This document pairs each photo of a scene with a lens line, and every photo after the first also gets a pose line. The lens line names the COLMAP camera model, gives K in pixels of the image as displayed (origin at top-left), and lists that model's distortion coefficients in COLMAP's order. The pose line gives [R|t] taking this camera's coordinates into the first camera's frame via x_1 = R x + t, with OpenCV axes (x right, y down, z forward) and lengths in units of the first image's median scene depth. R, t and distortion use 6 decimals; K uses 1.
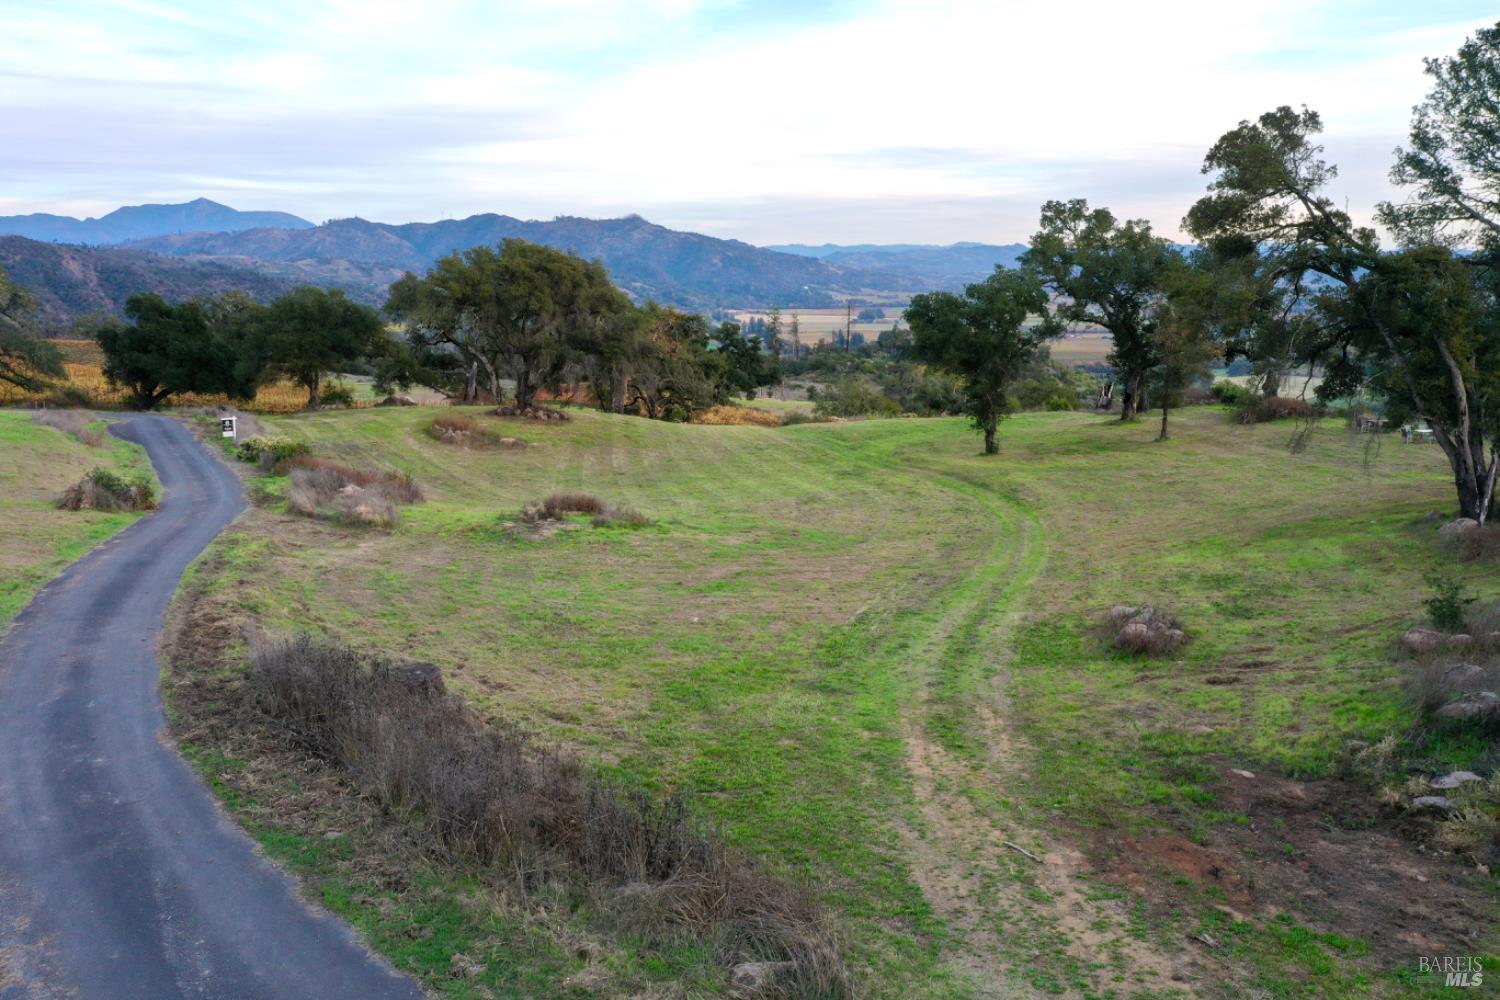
lens RADIAL K [[1187.6, 0, 748.2], [0, 1187.6, 494.4], [0, 0, 1]] dist [-0.000947, -0.003017]
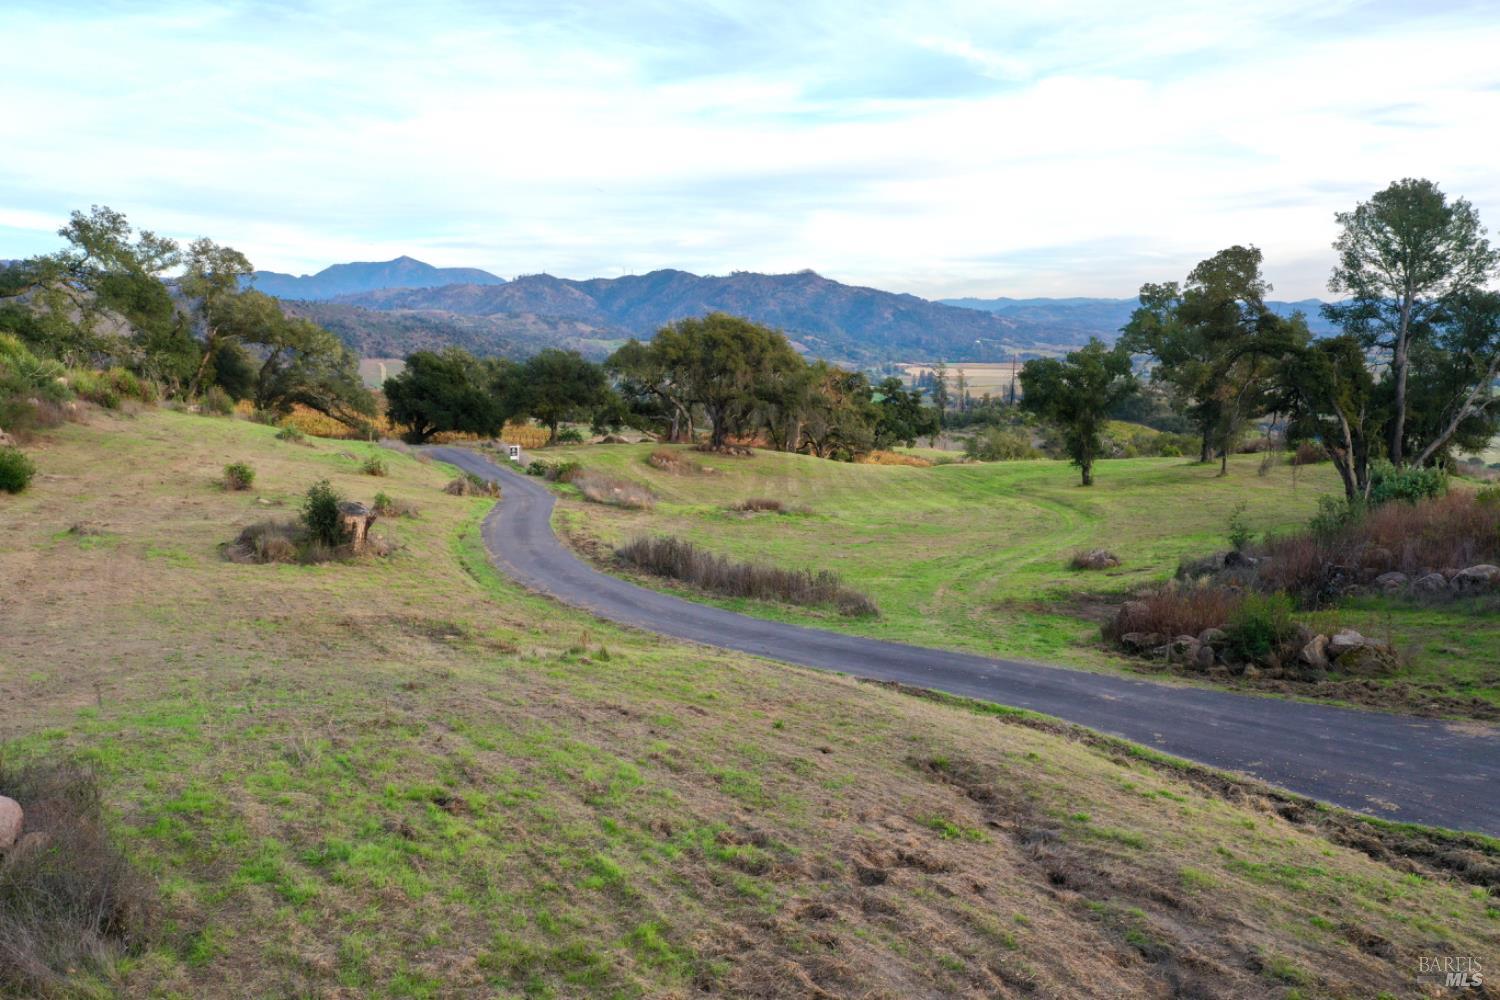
lens RADIAL K [[1186.2, 0, 748.7], [0, 1186.2, 494.4], [0, 0, 1]] dist [-0.001304, -0.005866]
pose [[0.989903, 0.021515, -0.140106, 0.020529], [-0.027595, 0.998753, -0.041598, 0.030372], [0.139036, 0.045044, 0.989262, -0.238961]]
